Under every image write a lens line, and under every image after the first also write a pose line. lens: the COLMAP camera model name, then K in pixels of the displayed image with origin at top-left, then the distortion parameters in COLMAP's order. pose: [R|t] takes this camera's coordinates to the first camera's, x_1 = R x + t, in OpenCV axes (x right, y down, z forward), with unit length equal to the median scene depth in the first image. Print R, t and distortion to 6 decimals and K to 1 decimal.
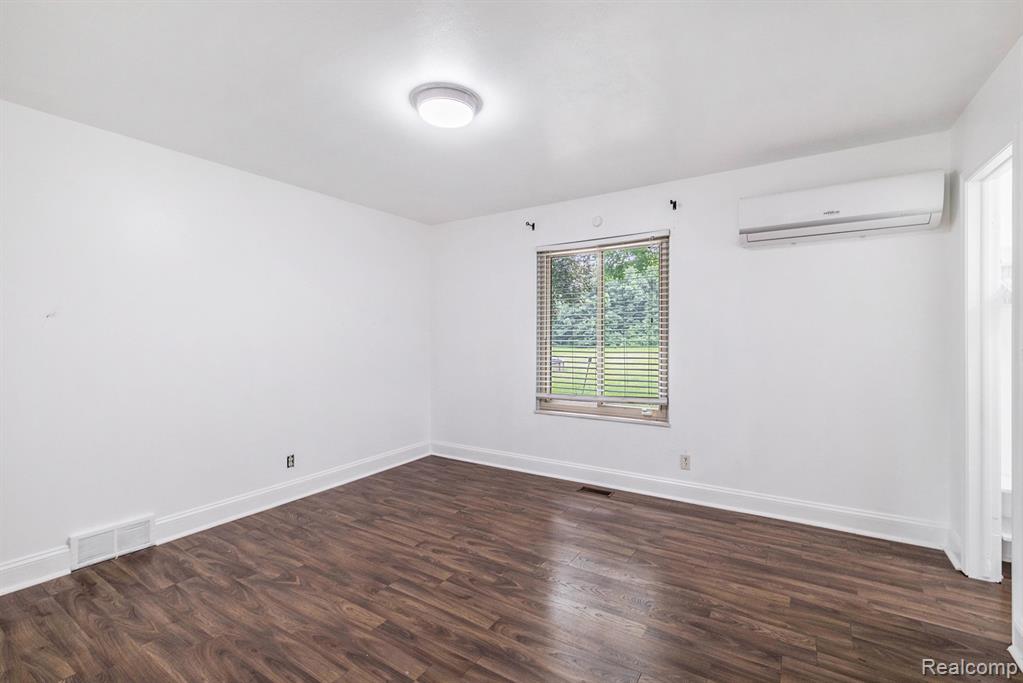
lens RADIAL K [[447.1, 0, 506.6], [0, 447.1, 344.3], [0, 0, 1]] dist [0.001364, -0.000243]
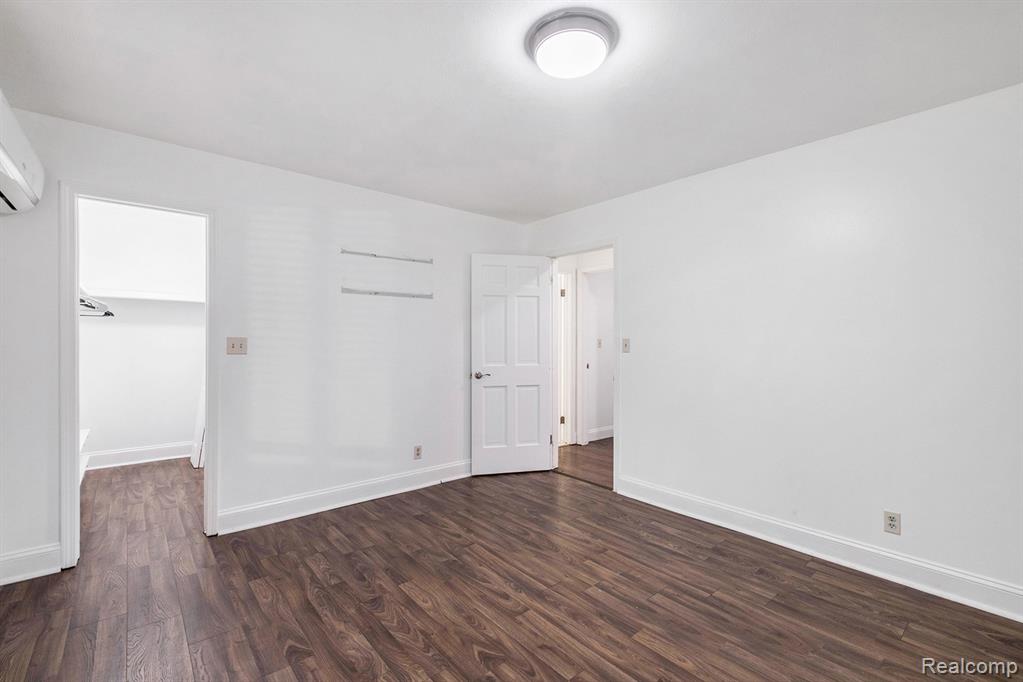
lens RADIAL K [[447.1, 0, 506.6], [0, 447.1, 343.8], [0, 0, 1]] dist [0.001364, -0.000243]
pose [[-0.954963, -0.001055, 0.296724, -0.297284], [0.007299, 0.999608, 0.027045, -0.033029], [-0.296636, 0.027993, -0.954580, 1.972294]]
